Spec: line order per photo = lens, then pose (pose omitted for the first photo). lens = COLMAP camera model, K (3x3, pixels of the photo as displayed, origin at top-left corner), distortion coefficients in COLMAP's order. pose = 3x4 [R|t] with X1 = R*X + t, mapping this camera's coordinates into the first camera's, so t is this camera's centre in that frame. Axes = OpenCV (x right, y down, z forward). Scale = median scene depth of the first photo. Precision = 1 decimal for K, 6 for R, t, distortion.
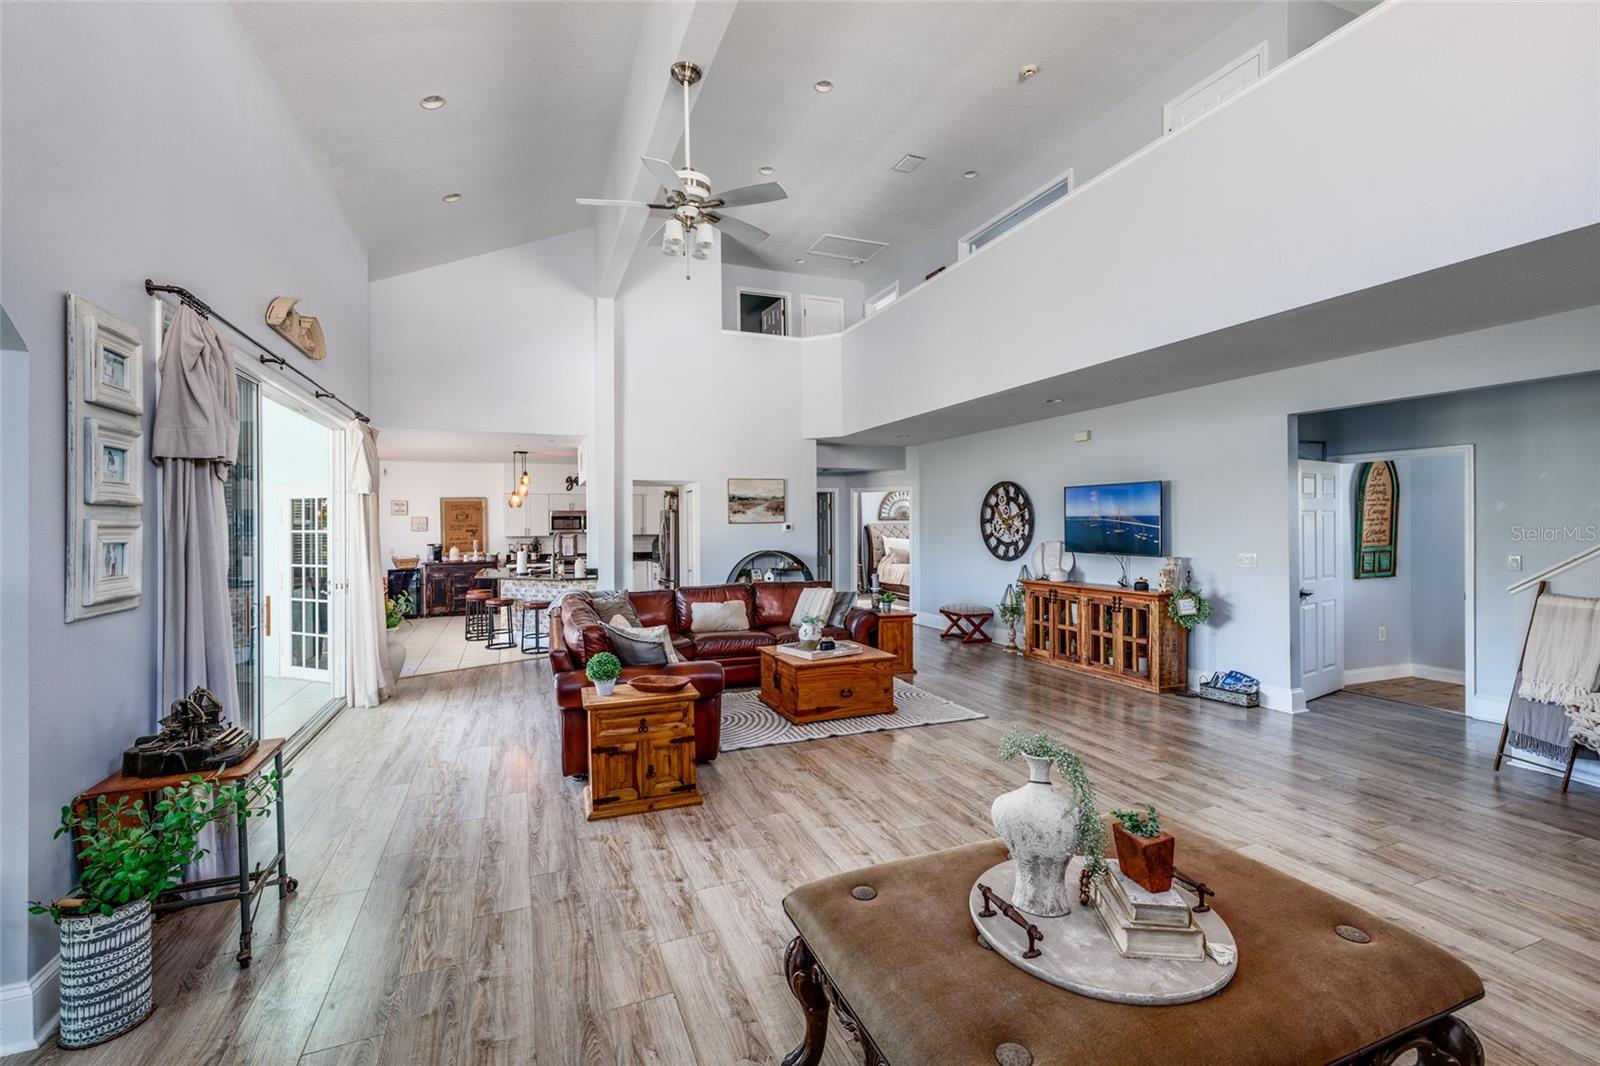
lens RADIAL K [[694.9, 0, 793.9], [0, 694.9, 527.6], [0, 0, 1]] dist [-0.000008, 0.000956]
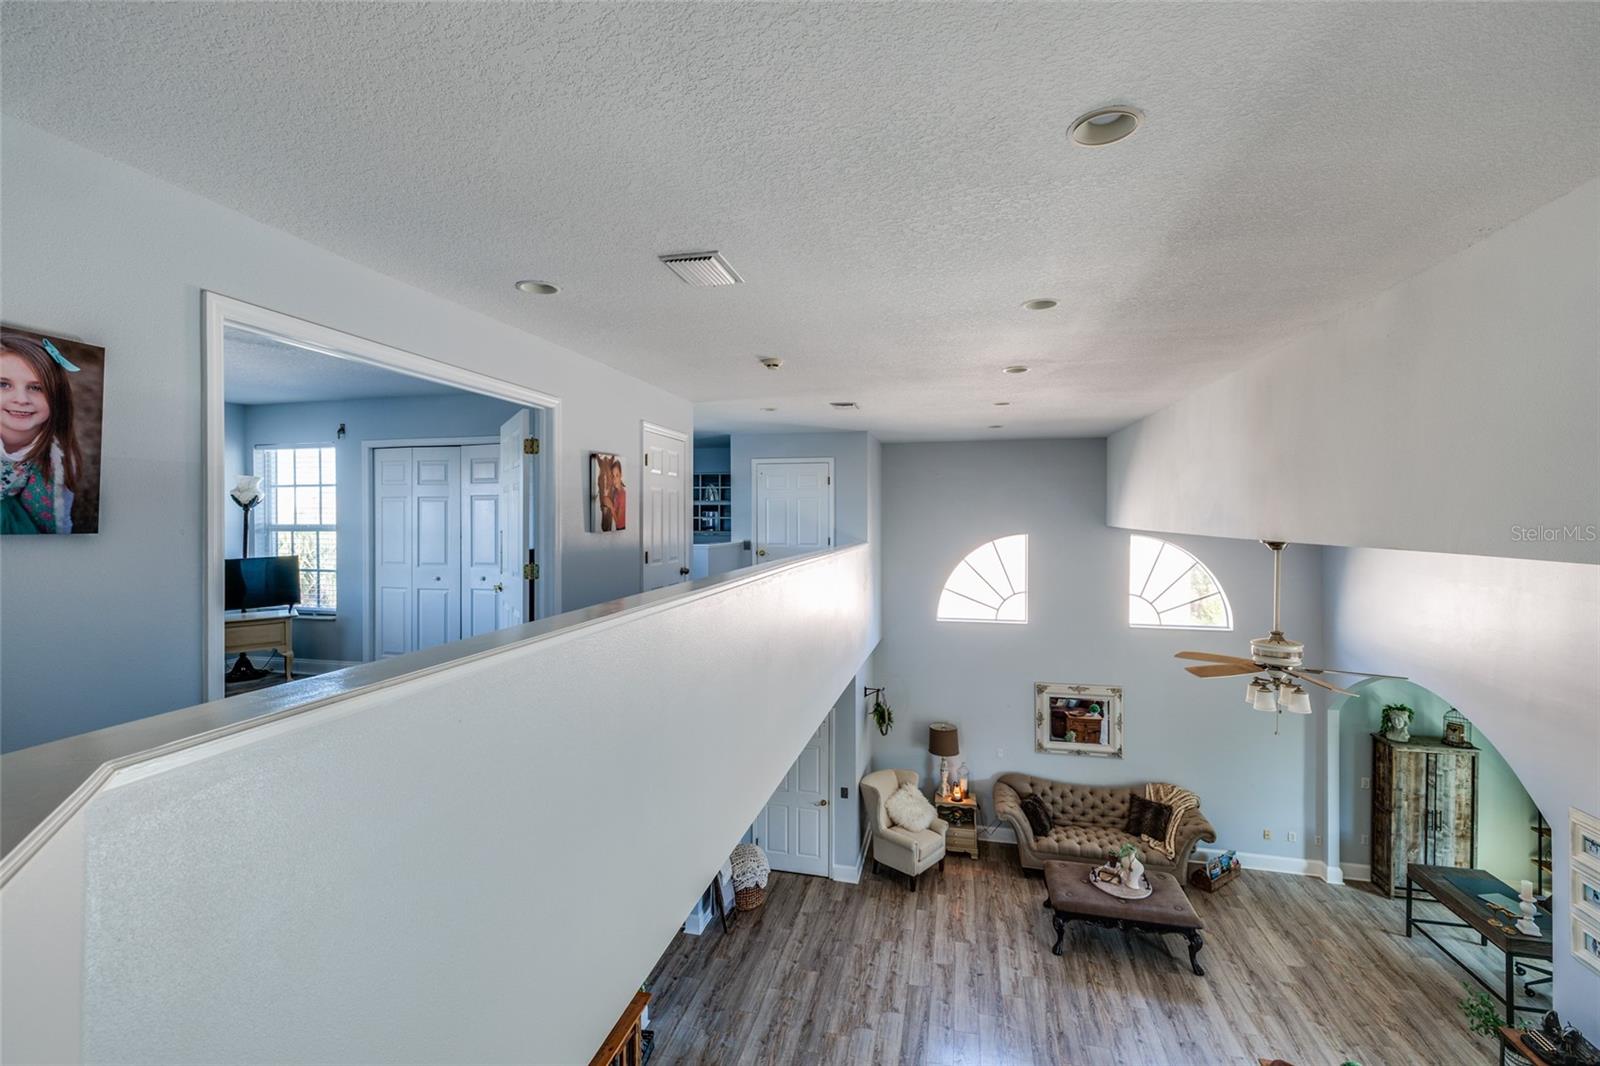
lens RADIAL K [[684.6, 0, 807.8], [0, 684.6, 524.3], [0, 0, 1]] dist [0.003034, 0.001285]
pose [[-0.825452, 0.004485, 0.564454, -0.091369], [0.011223, 0.999901, 0.008467, -0.415835], [-0.564360, 0.013324, -0.825421, 1.357121]]
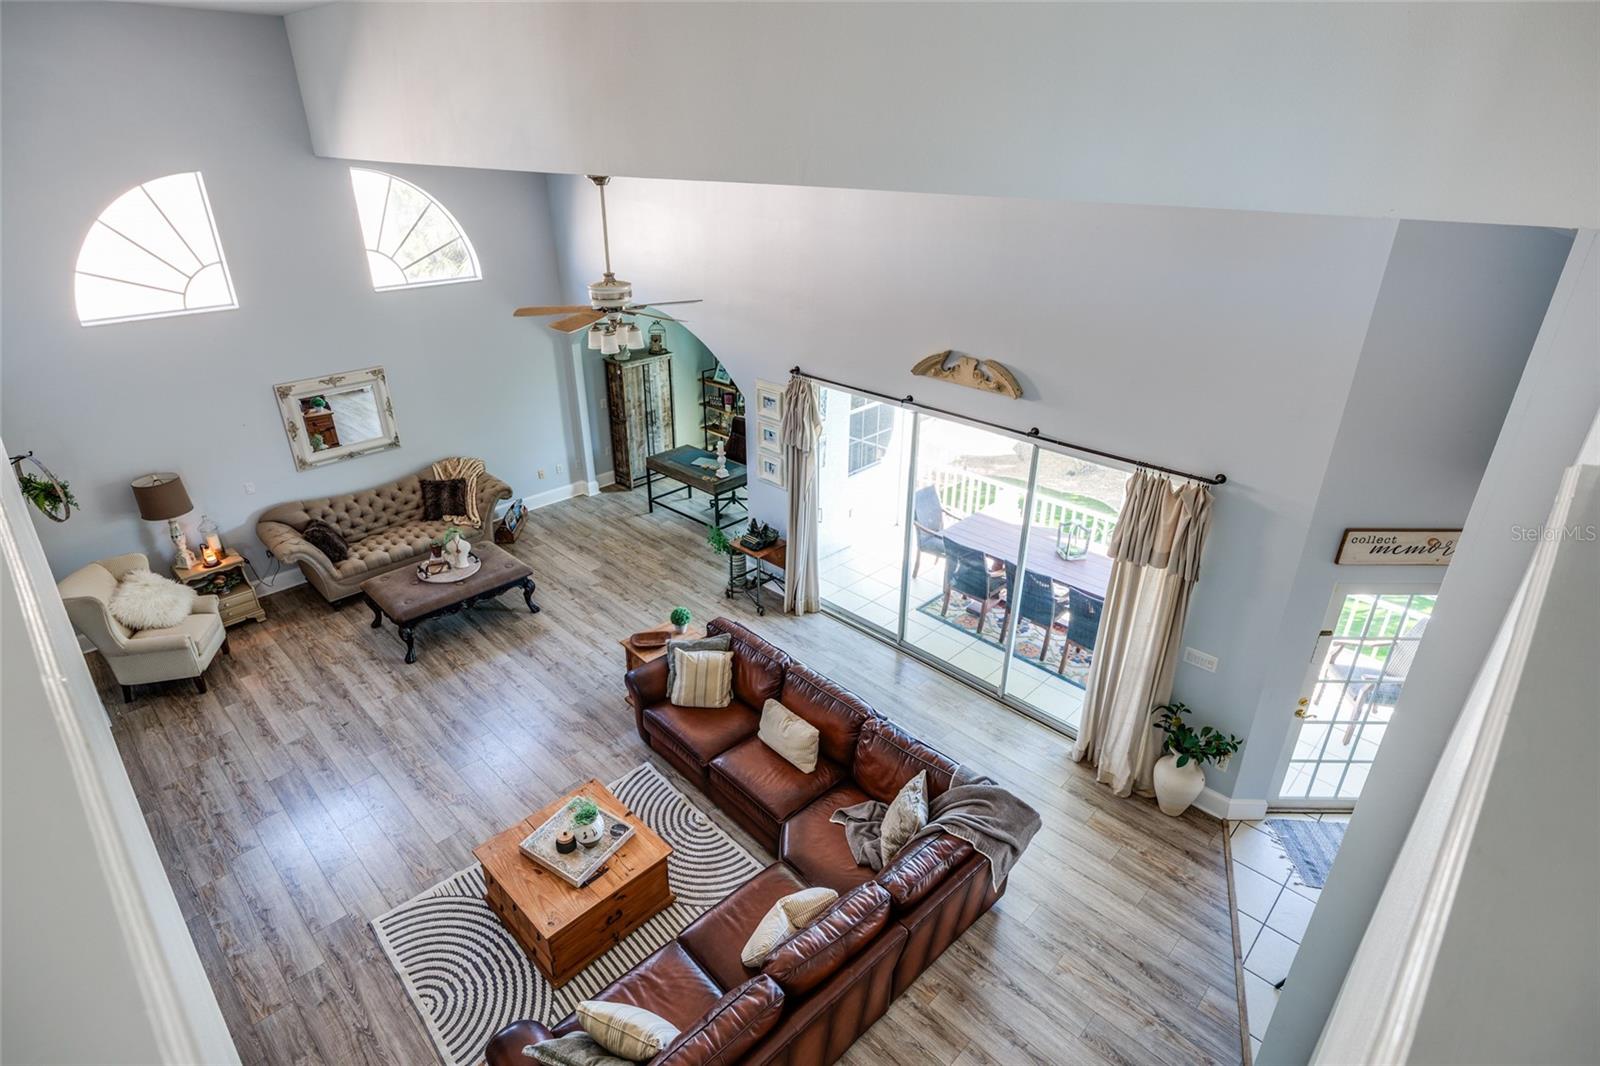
lens RADIAL K [[808.6, 0, 782.5], [0, 808.6, 525.0], [0, 0, 1]] dist [-0.000982, -0.000290]
pose [[-0.917415, 0.179953, -0.354918, 0.067646], [0.005547, 0.897602, 0.440771, -0.425991], [0.397893, 0.402401, -0.824472, 1.367155]]
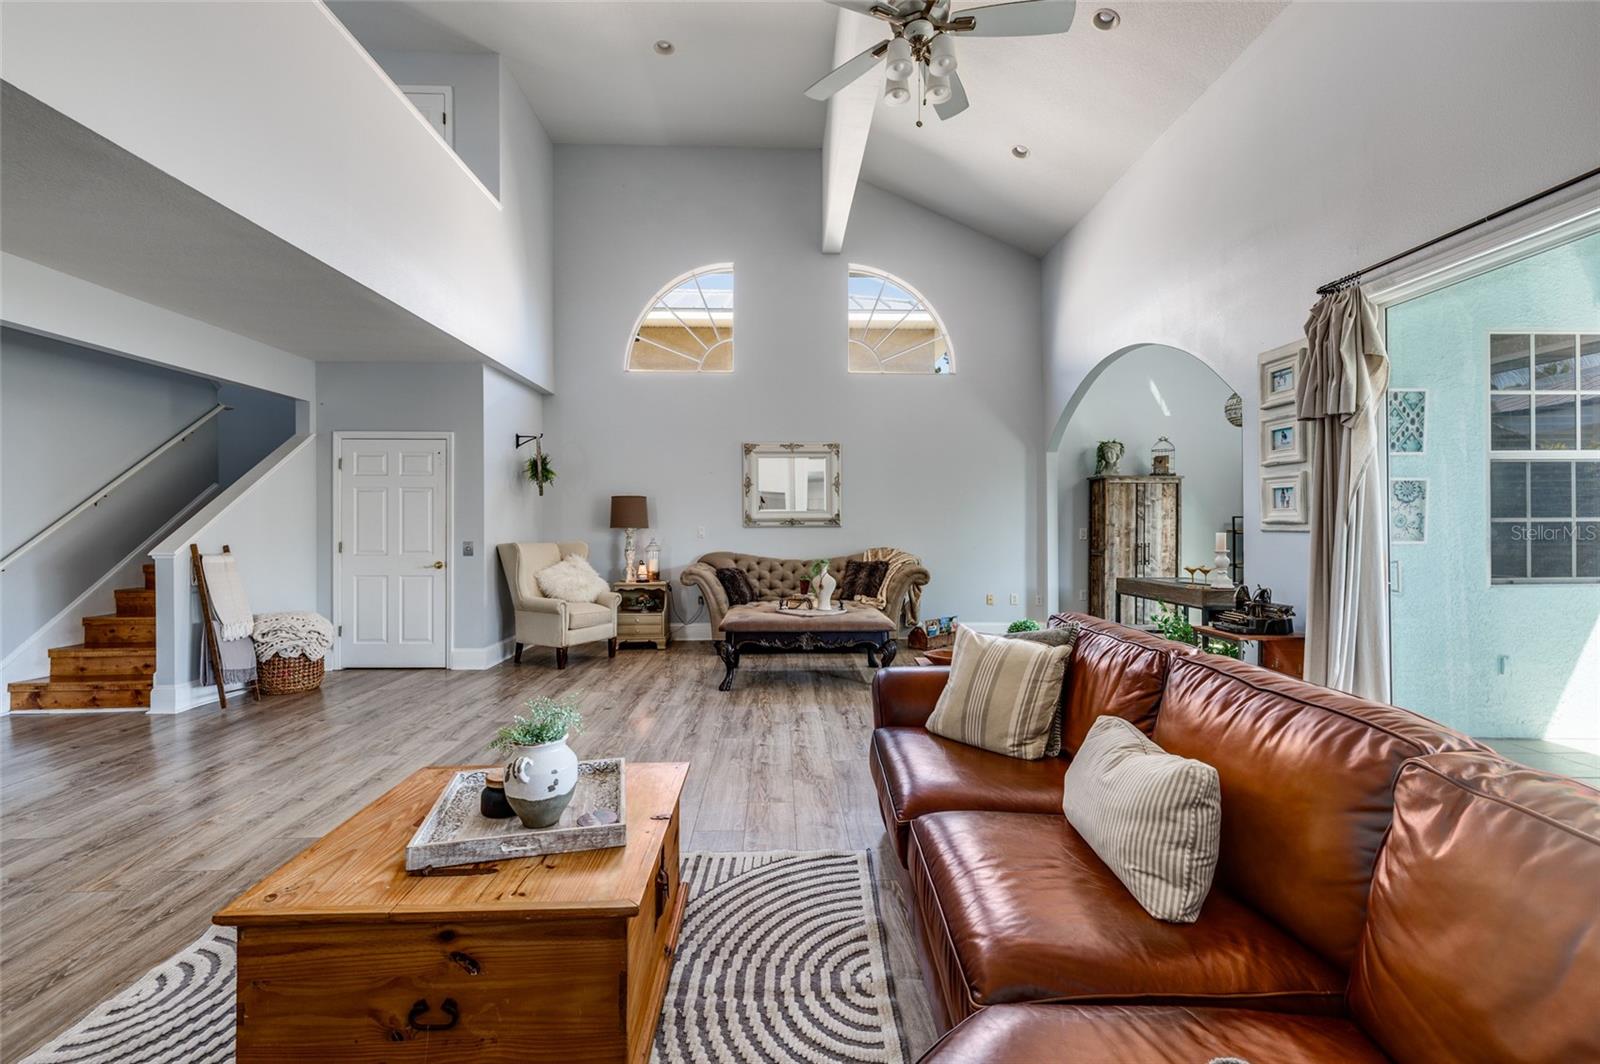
lens RADIAL K [[694.9, 0, 802.9], [0, 694.9, 525.7], [0, 0, 1]] dist [-0.000008, 0.000956]
pose [[-0.942510, 0.009239, 0.334050, -0.164501], [0.012051, 0.999907, 0.006348, 0.030718], [-0.333960, 0.010009, -0.942534, 1.035325]]
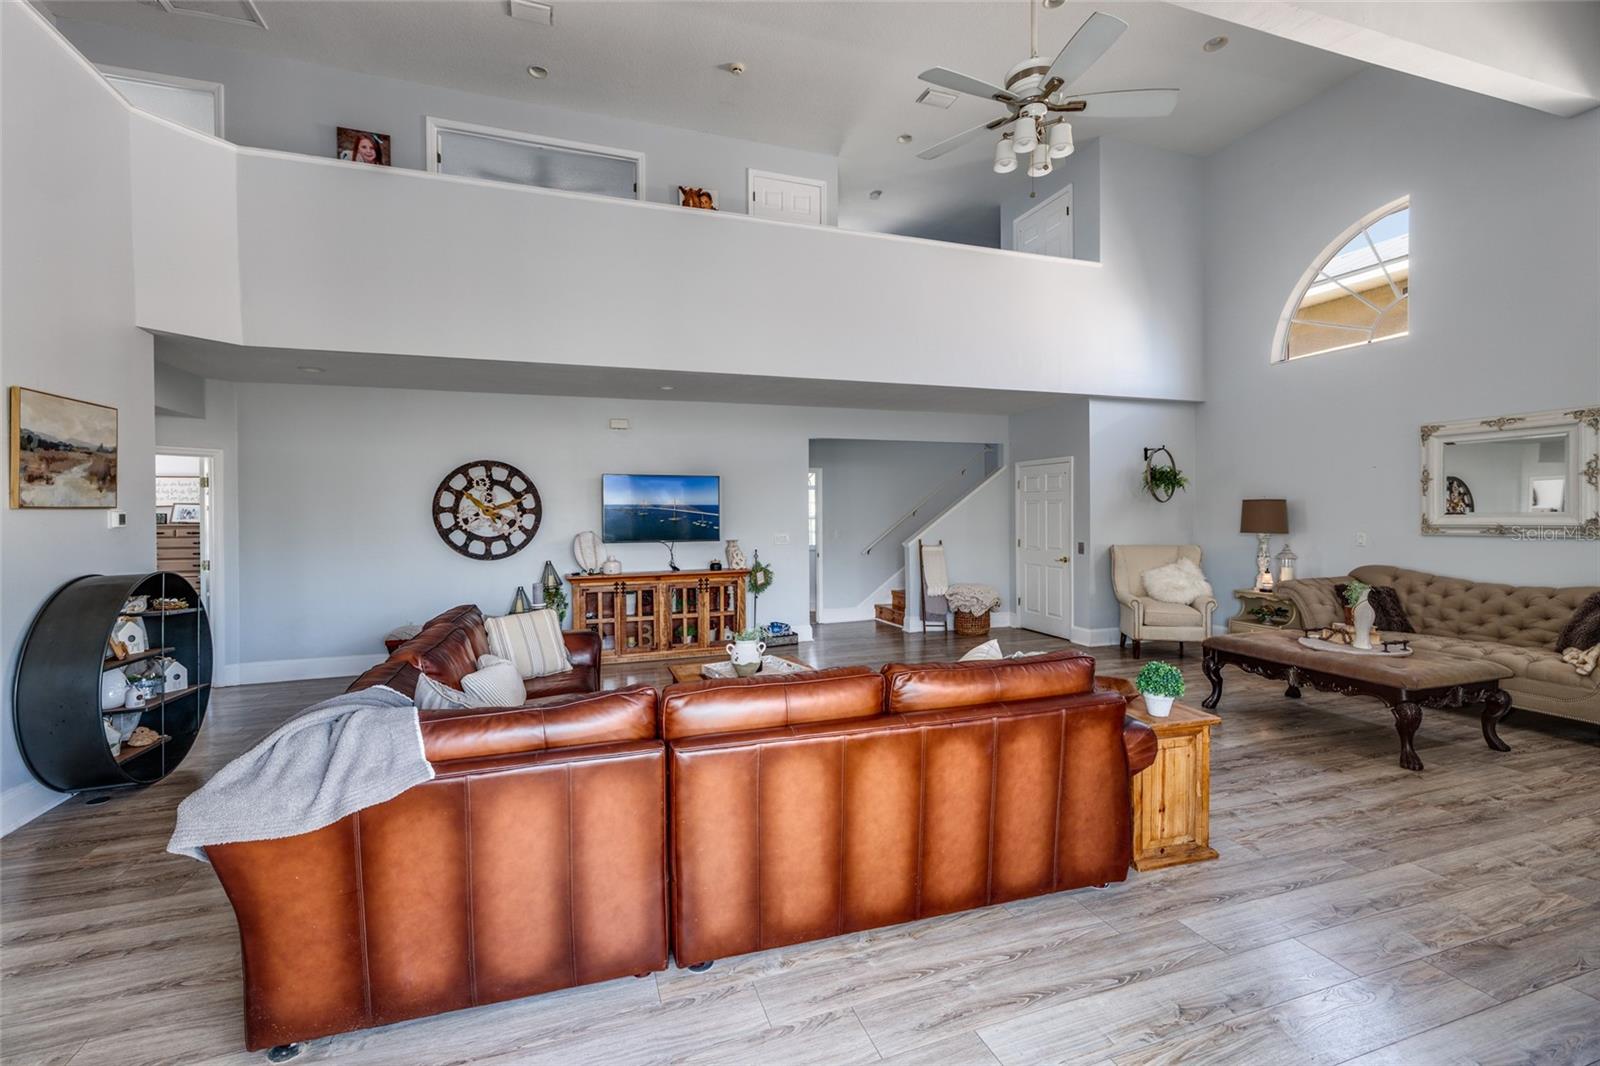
lens RADIAL K [[694.9, 0, 798.3], [0, 694.9, 519.5], [0, 0, 1]] dist [-0.000008, 0.000956]
pose [[0.043838, -0.000618, 0.999038, -0.586589], [0.014912, 0.999889, -0.000036, 0.008383], [-0.998927, 0.014899, 0.043842, 0.749379]]
